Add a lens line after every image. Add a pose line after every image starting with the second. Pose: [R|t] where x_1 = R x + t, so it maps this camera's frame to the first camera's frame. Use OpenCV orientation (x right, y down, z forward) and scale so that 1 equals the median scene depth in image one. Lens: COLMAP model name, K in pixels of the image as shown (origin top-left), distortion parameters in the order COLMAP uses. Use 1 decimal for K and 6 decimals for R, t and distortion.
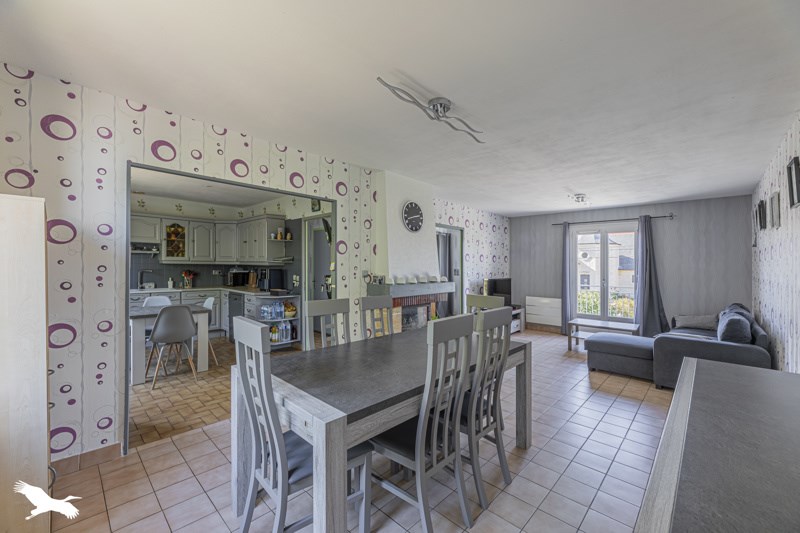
lens RADIAL K [[320.9, 0, 400.0], [0, 320.9, 266.5], [0, 0, 1]] dist [-0.001359, -0.000307]
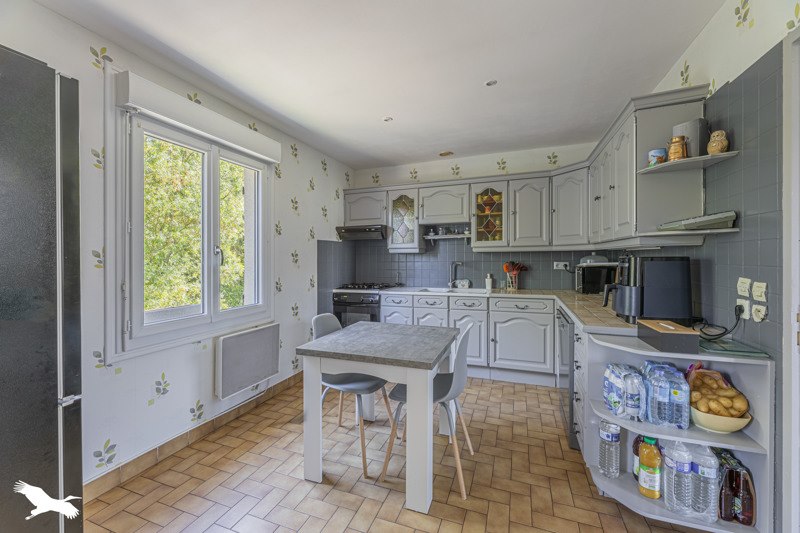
lens RADIAL K [[320.9, 0, 400.0], [0, 320.9, 266.5], [0, 0, 1]] dist [-0.001359, -0.000307]
pose [[0.382680, 0.008550, -0.923842, -0.182035], [0.012557, 0.999817, 0.014454, 0.009489], [0.923796, -0.017132, 0.382502, 0.601807]]
